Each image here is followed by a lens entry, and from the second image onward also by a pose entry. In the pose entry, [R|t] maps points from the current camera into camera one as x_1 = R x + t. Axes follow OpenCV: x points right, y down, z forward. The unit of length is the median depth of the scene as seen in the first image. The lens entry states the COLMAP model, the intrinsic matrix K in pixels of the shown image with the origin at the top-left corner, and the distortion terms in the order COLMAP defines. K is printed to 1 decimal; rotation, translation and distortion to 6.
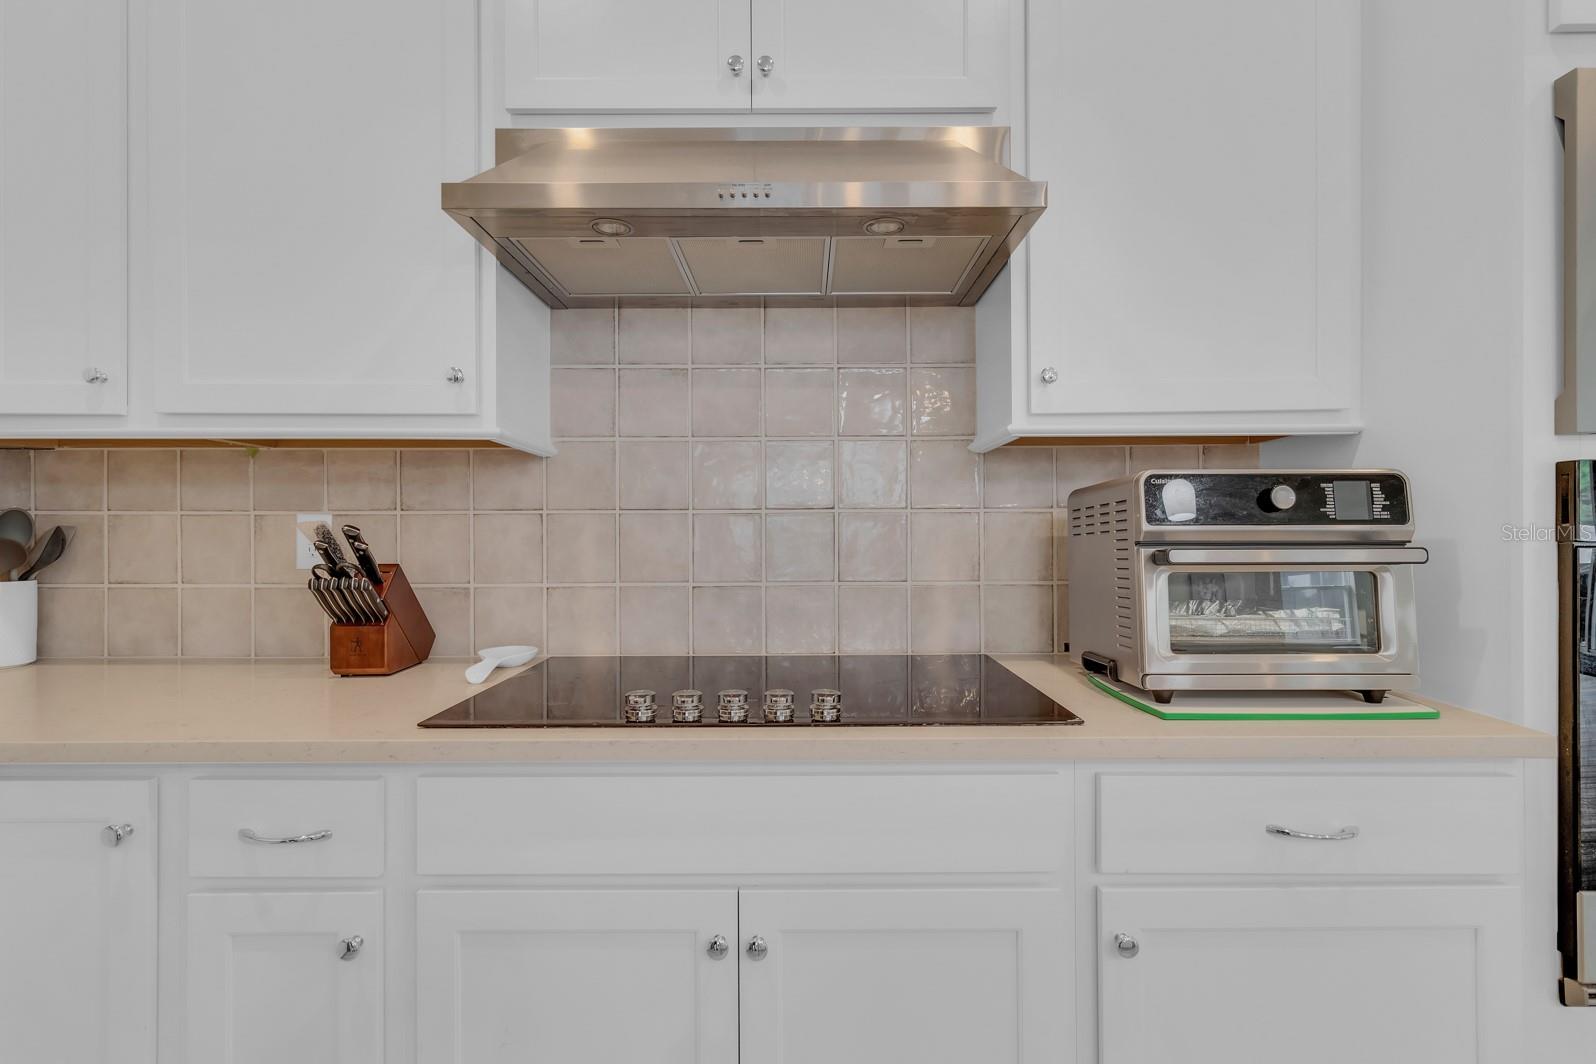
lens RADIAL K [[742.5, 0, 803.3], [0, 742.5, 537.5], [0, 0, 1]] dist [0.002679, 0.003243]
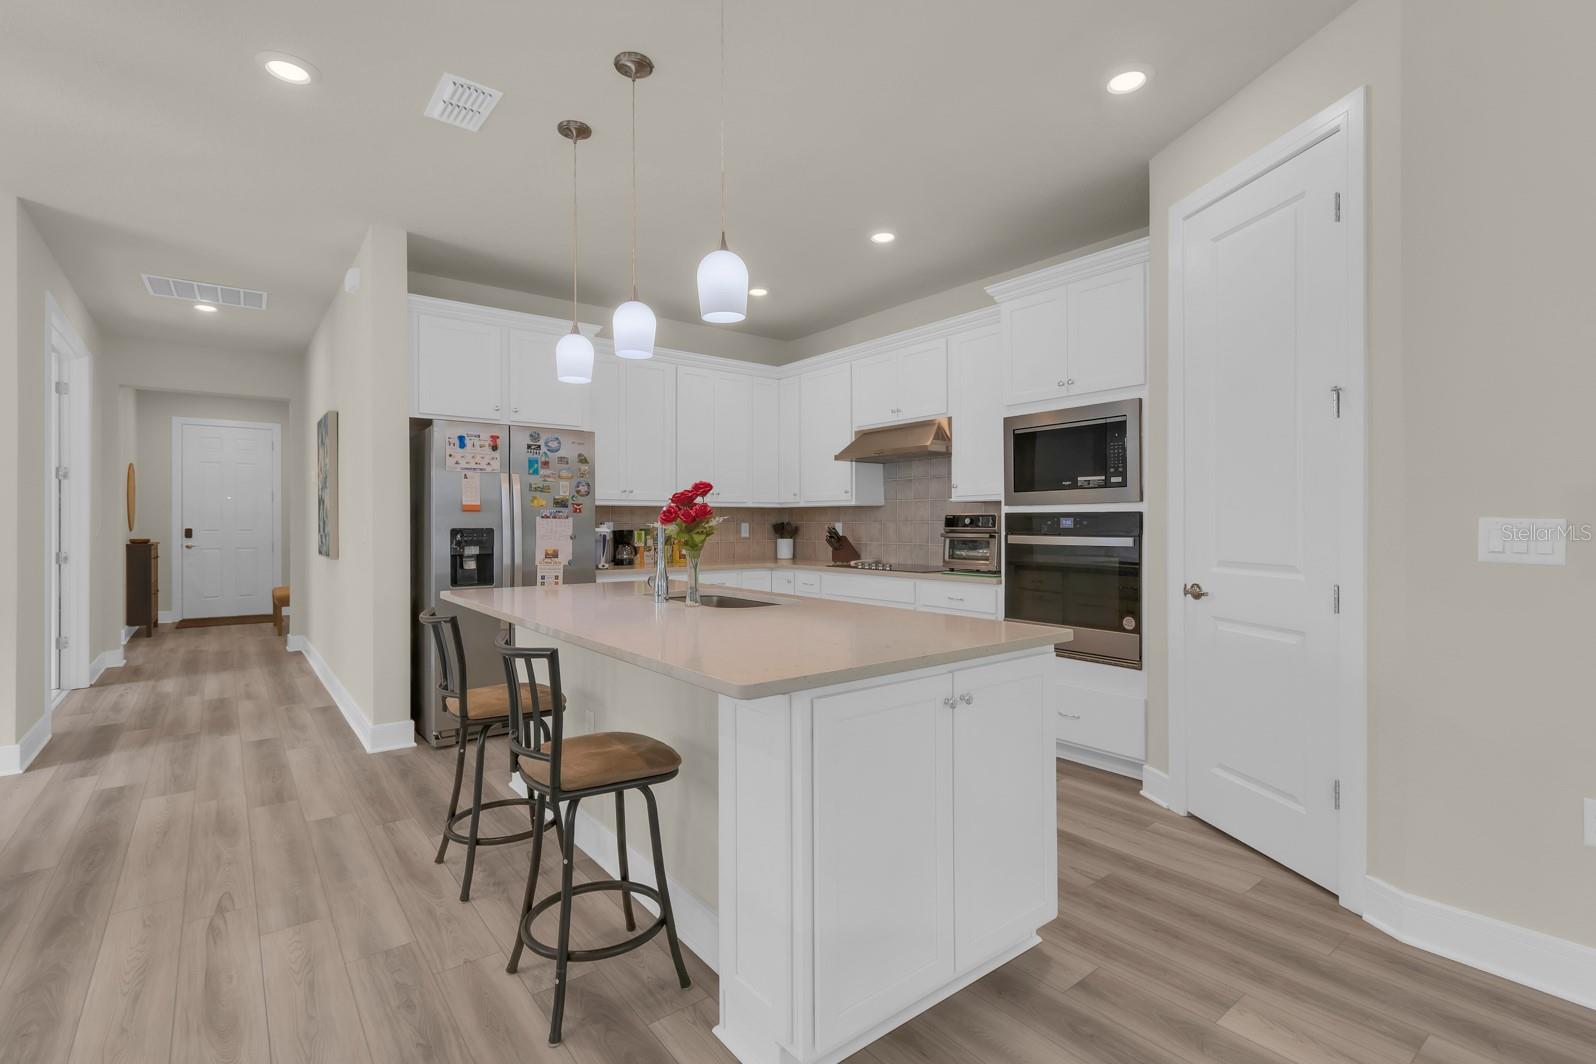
lens RADIAL K [[742.5, 0, 803.7], [0, 742.5, 523.6], [0, 0, 1]] dist [0.002679, 0.003243]
pose [[0.624661, -0.000326, -0.780896, 2.548883], [0.001848, 0.999998, 0.001060, -0.036287], [0.780894, -0.002105, 0.624661, -1.746222]]
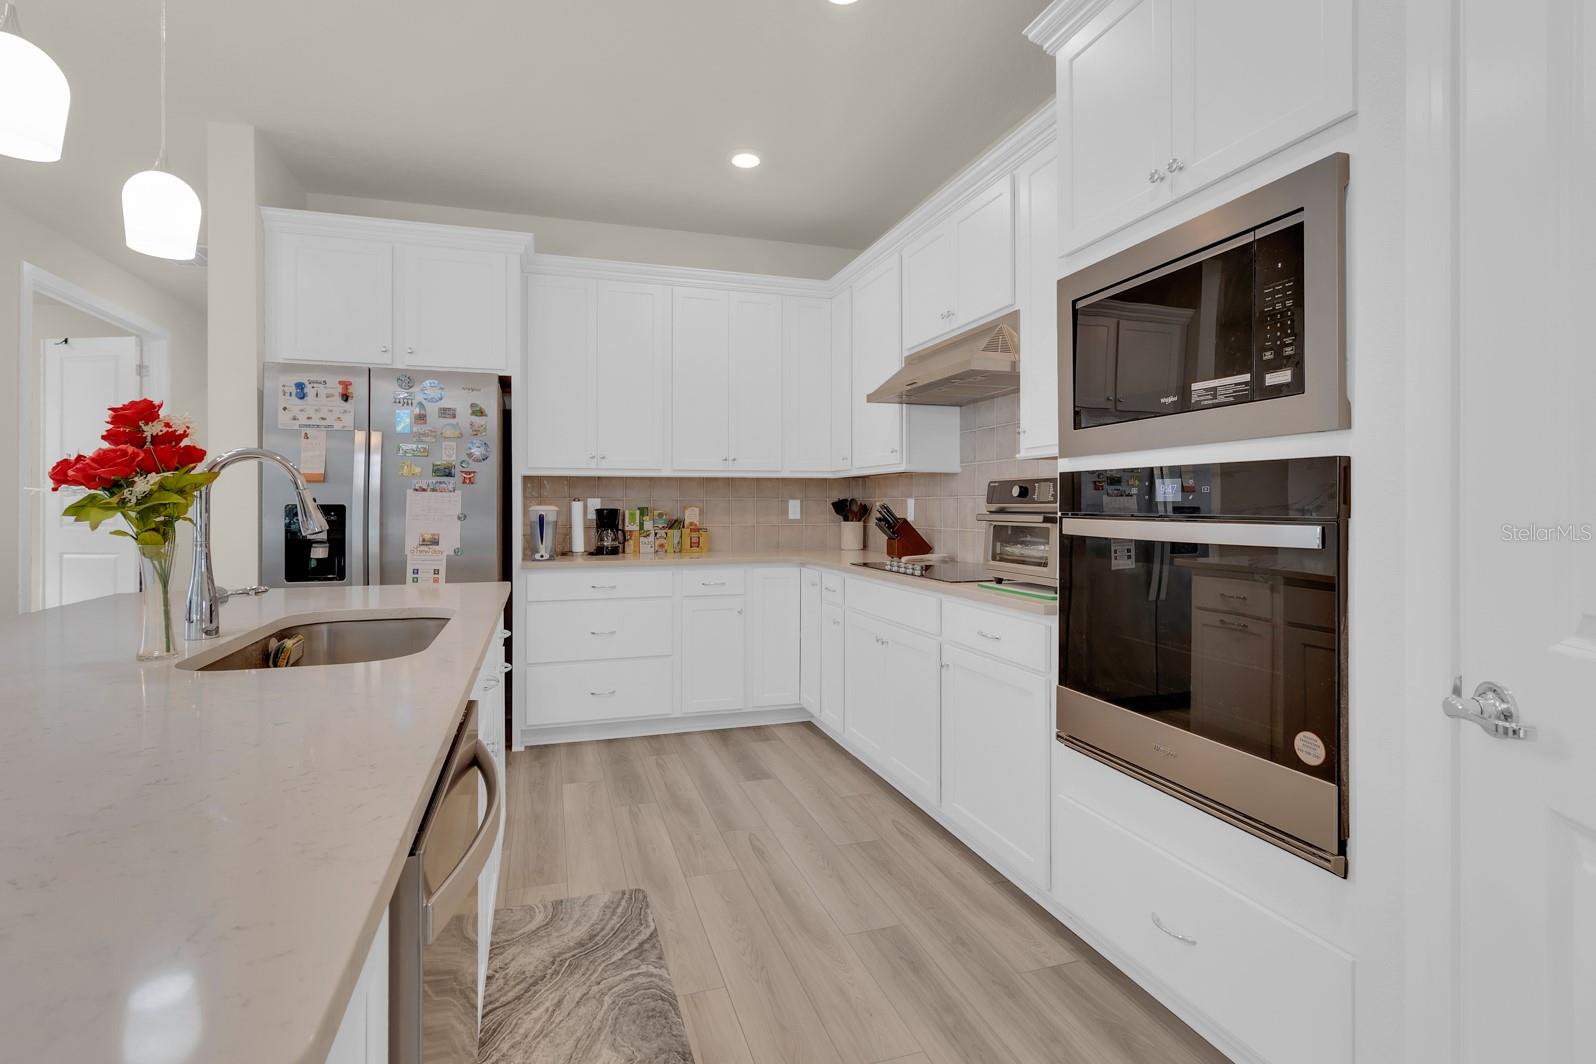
lens RADIAL K [[754.2, 0, 779.3], [0, 754.2, 506.5], [0, 0, 1]] dist [-0.003449, 0.000346]
pose [[0.300732, 0.001028, -0.953708, 1.990391], [0.002242, 0.999996, 0.001785, -0.011530], [0.953706, -0.002675, 0.300728, -0.250333]]
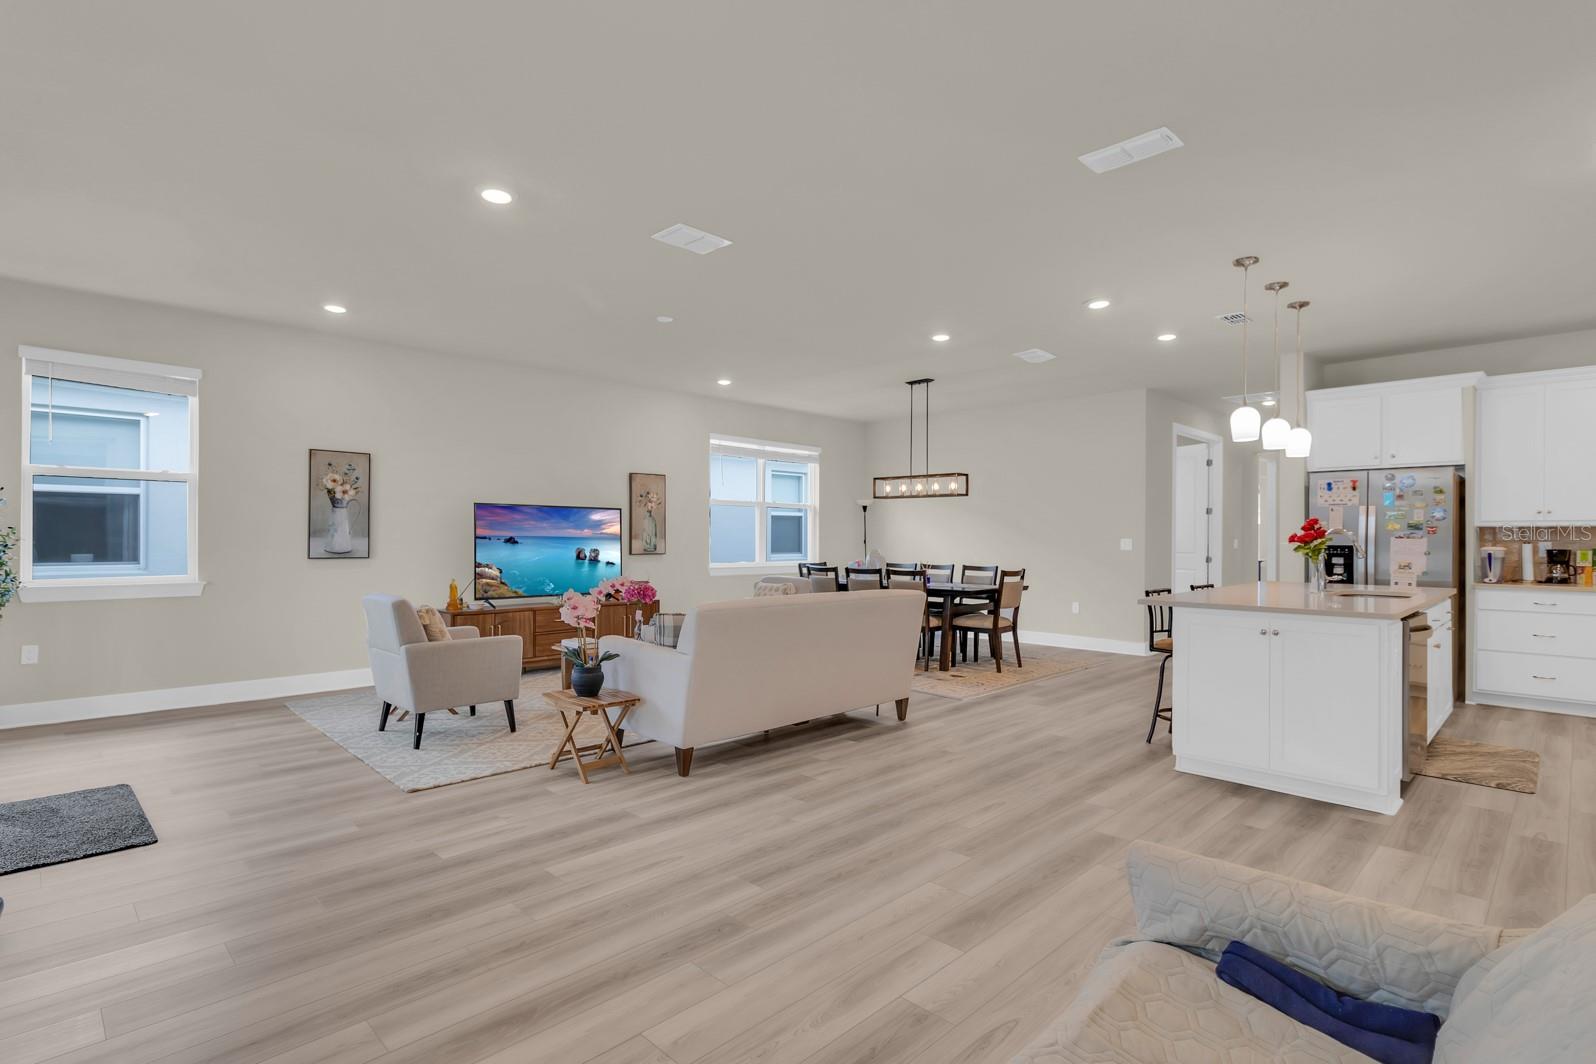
lens RADIAL K [[783.8, 0, 806.6], [0, 783.8, 531.2], [0, 0, 1]] dist [0.002257, -0.000238]
pose [[-0.696952, -0.006119, -0.717092, 4.849059], [-0.001830, 0.999976, -0.006754, -0.062287], [0.717116, -0.003396, -0.696946, 0.065289]]
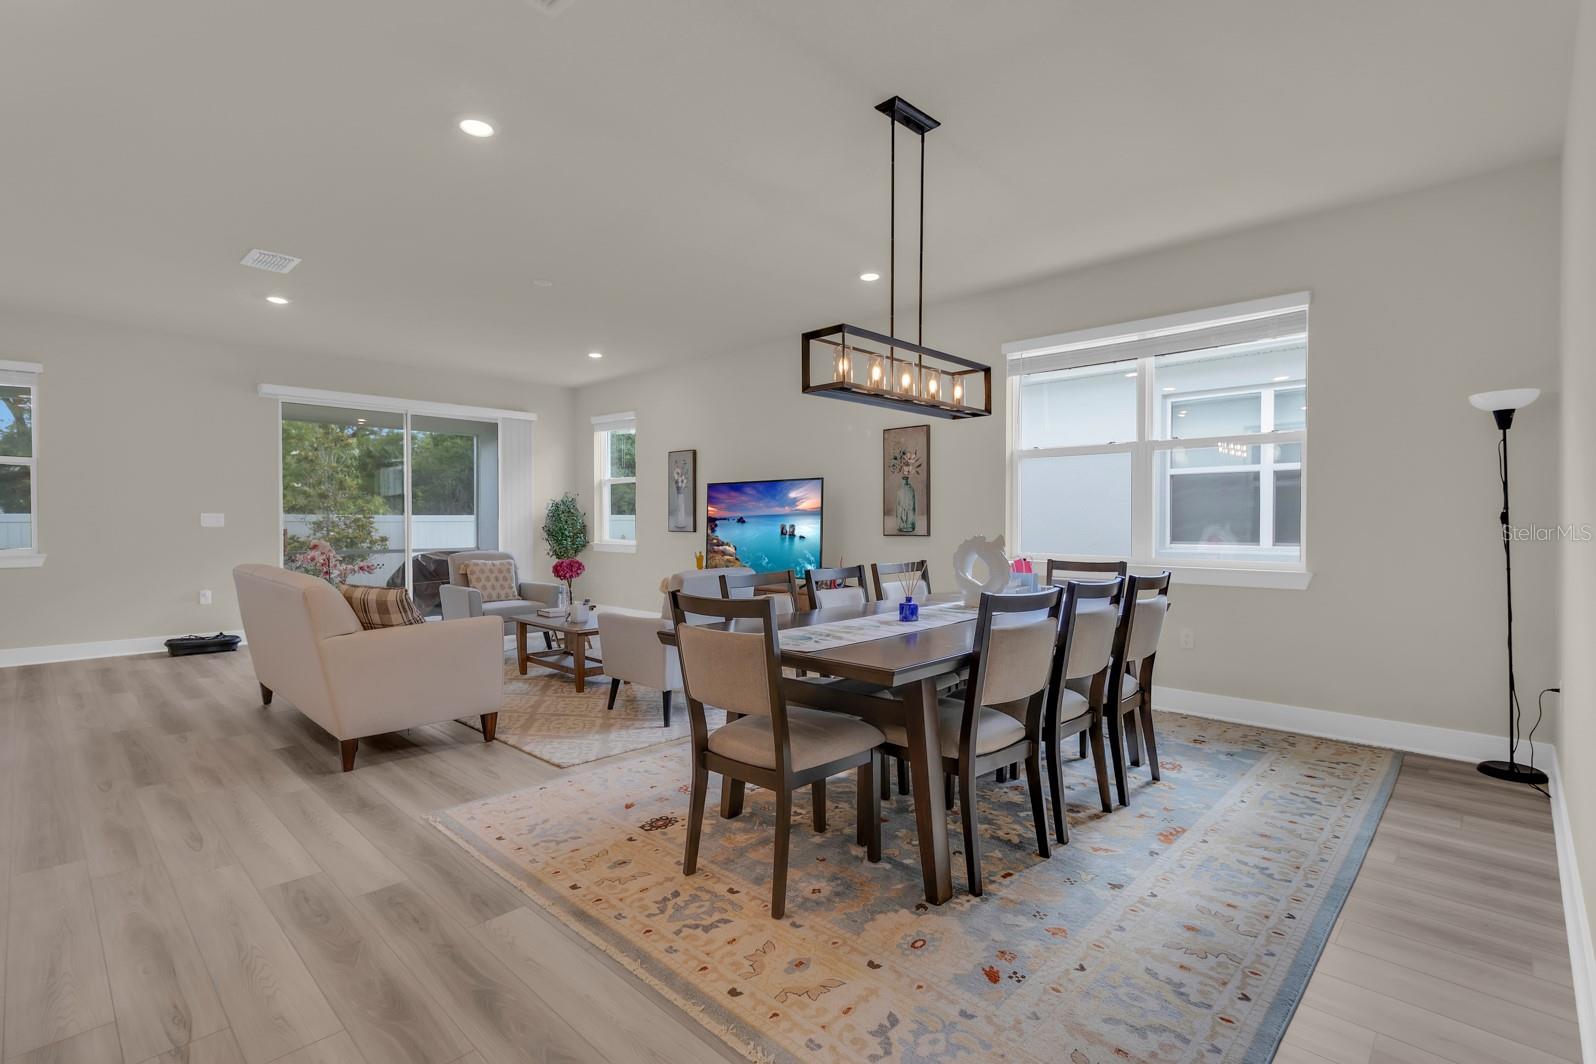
lens RADIAL K [[742.5, 0, 803.2], [0, 742.5, 536.2], [0, 0, 1]] dist [0.002679, 0.003243]
pose [[-0.725902, -0.011426, 0.687703, -1.185315], [0.001464, 0.999834, 0.018158, -0.000659], [-0.687796, 0.014188, -0.725765, -1.549496]]
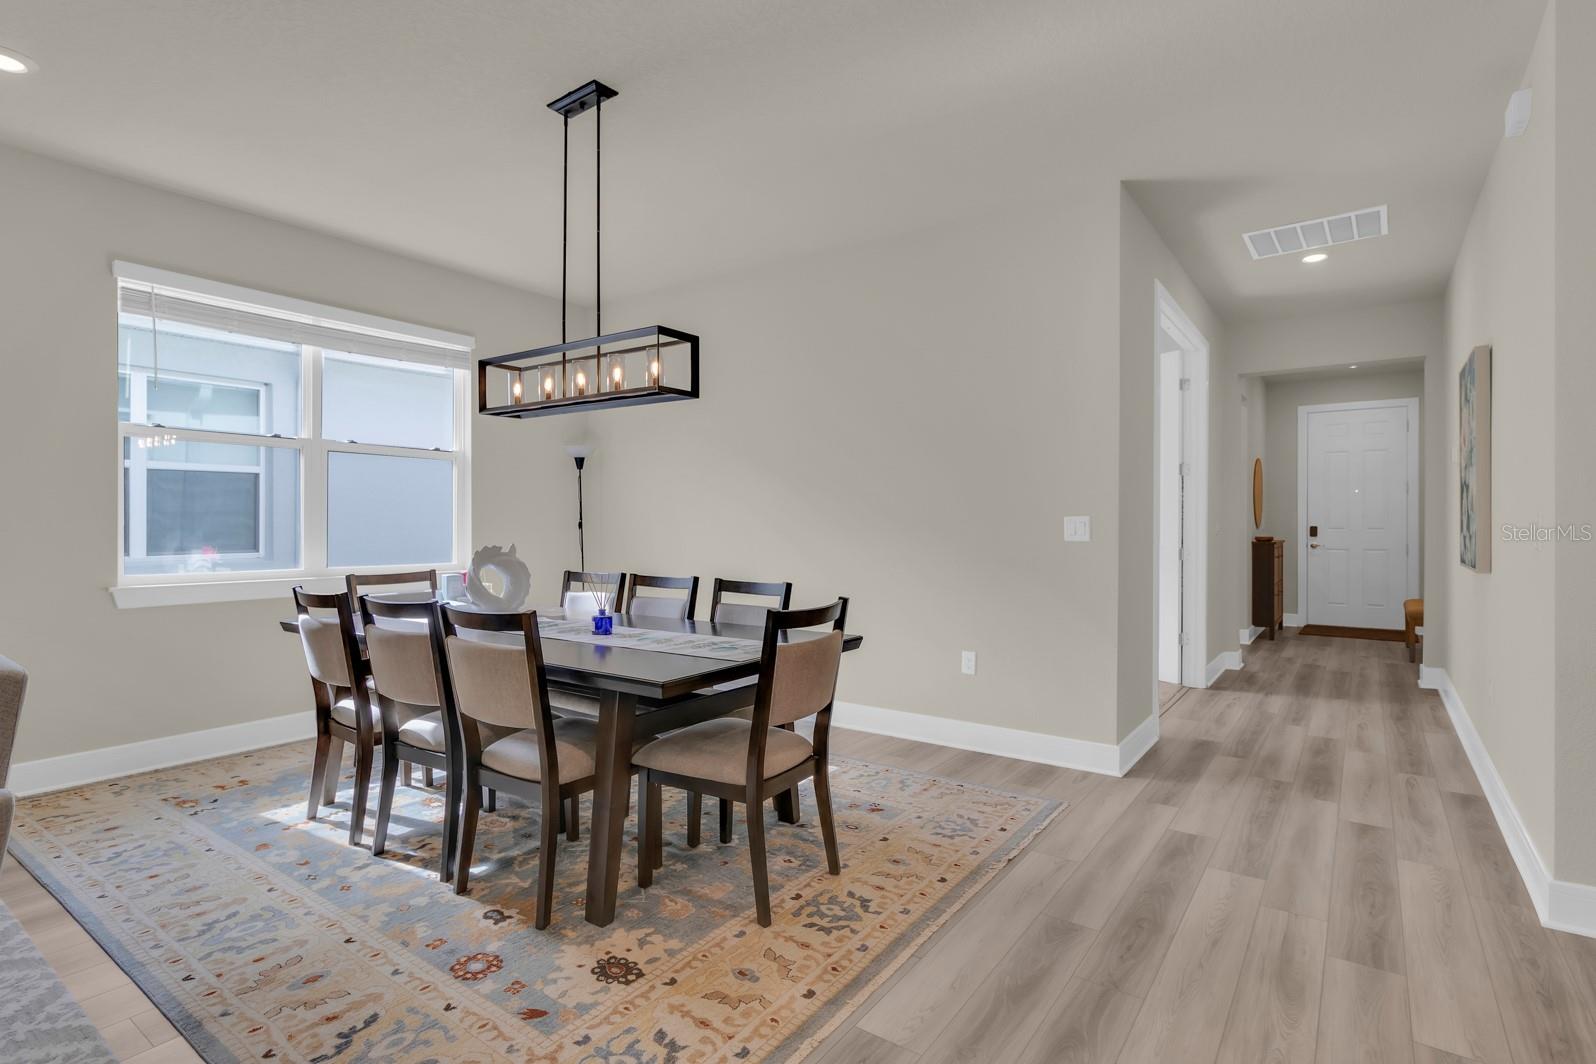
lens RADIAL K [[783.8, 0, 808.3], [0, 783.8, 526.6], [0, 0, 1]] dist [0.002257, -0.000238]
pose [[-0.571800, 0.004062, -0.820383, 1.553606], [0.000364, 0.999989, 0.004697, -0.024677], [0.820393, 0.002387, -0.571795, -1.602189]]
